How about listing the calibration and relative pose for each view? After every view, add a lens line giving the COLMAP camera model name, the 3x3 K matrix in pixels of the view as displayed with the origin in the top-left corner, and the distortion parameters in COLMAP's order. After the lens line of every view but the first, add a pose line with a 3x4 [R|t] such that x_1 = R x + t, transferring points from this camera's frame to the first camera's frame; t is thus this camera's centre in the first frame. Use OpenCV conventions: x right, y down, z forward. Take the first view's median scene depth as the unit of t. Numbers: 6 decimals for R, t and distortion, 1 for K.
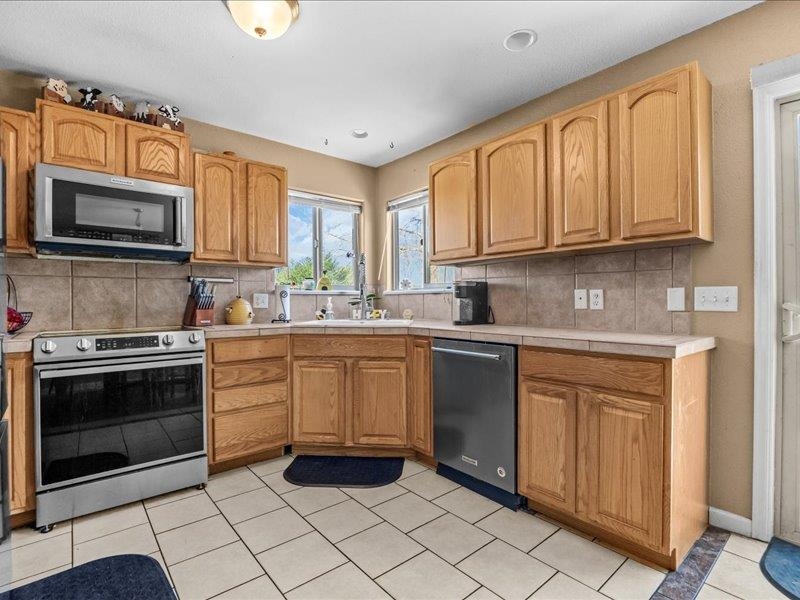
lens RADIAL K [[395.6, 0, 402.8], [0, 395.6, 303.3], [0, 0, 1]] dist [-0.013450, 0.002731]
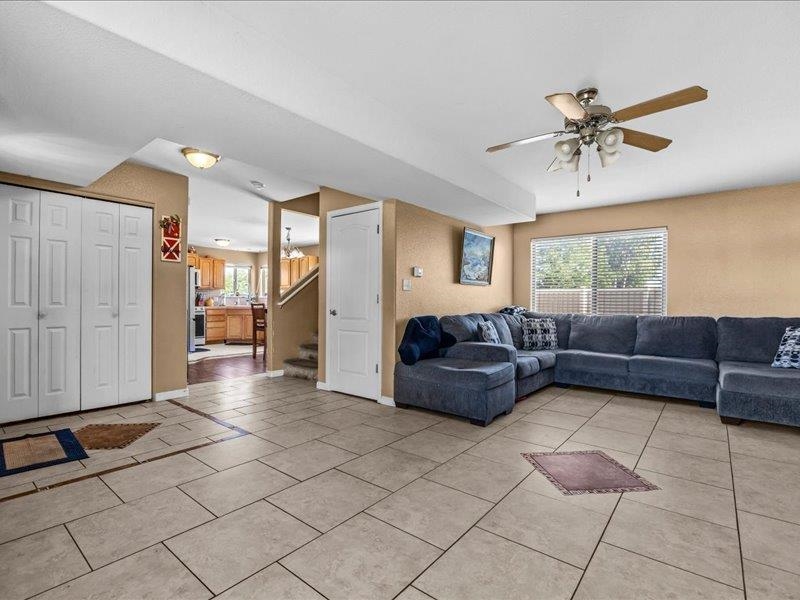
lens RADIAL K [[395.6, 0, 399.2], [0, 395.6, 300.6], [0, 0, 1]] dist [-0.013450, 0.002731]
pose [[0.984275, 0.011455, 0.176272, 0.678289], [-0.010018, 0.999909, -0.009041, 0.023702], [-0.176359, 0.007133, 0.984300, -3.035500]]
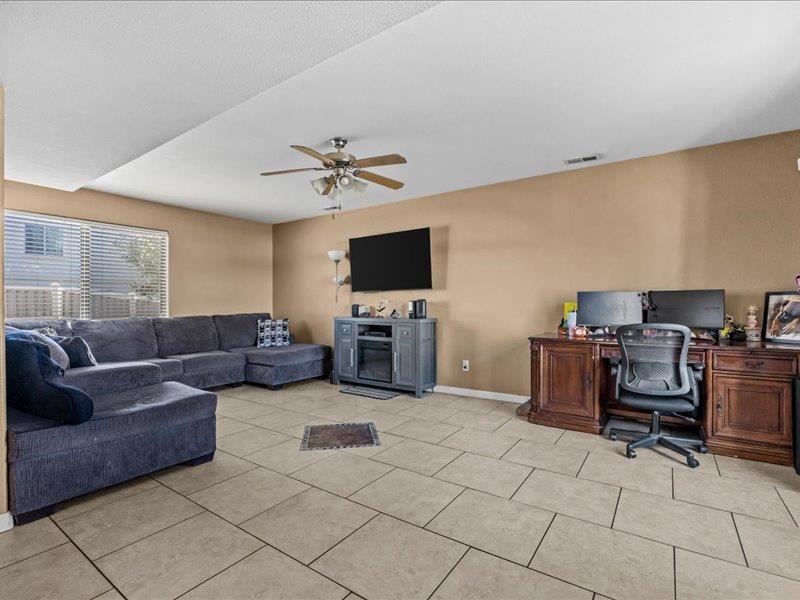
lens RADIAL K [[395.6, 0, 402.6], [0, 395.6, 304.9], [0, 0, 1]] dist [-0.013450, 0.002731]
pose [[-0.259590, 0.000408, 0.965719, 0.028196], [0.012245, 0.999921, 0.002869, 0.015255], [-0.965641, 0.012570, -0.259574, -1.997833]]
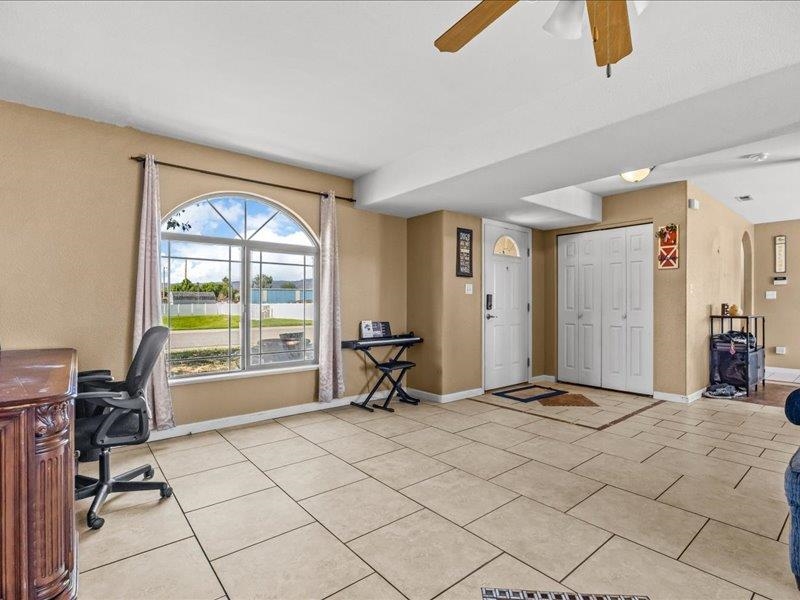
lens RADIAL K [[395.6, 0, 404.5], [0, 395.6, 307.1], [0, 0, 1]] dist [-0.013450, 0.002731]
pose [[-0.015294, 0.009177, -0.999841, 1.786277], [-0.008989, 0.999916, 0.009315, 0.016178], [0.999843, 0.009130, -0.015210, -2.350452]]
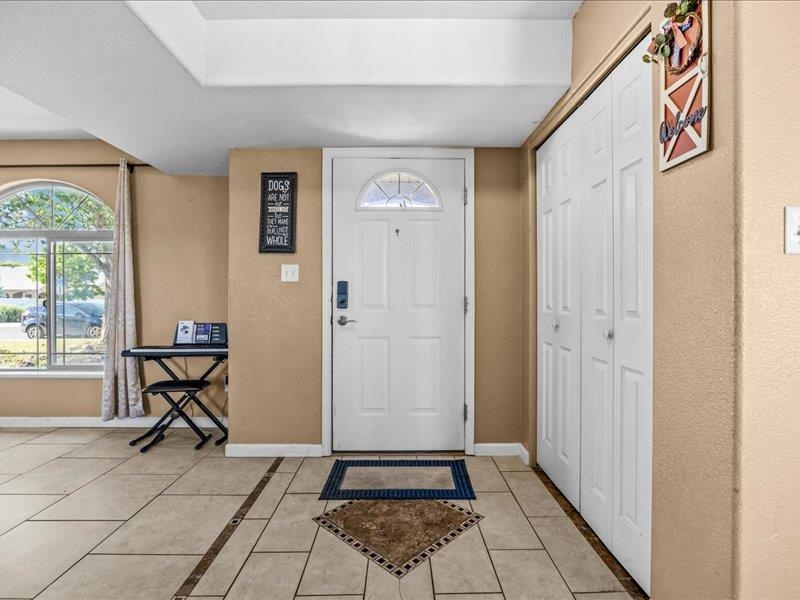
lens RADIAL K [[395.6, 0, 395.8], [0, 395.6, 297.8], [0, 0, 1]] dist [-0.013450, 0.002731]
pose [[-0.649831, 0.002718, -0.760074, 0.581133], [-0.003417, 0.999973, 0.006498, 0.006381], [0.760071, 0.006820, -0.649804, -1.158066]]
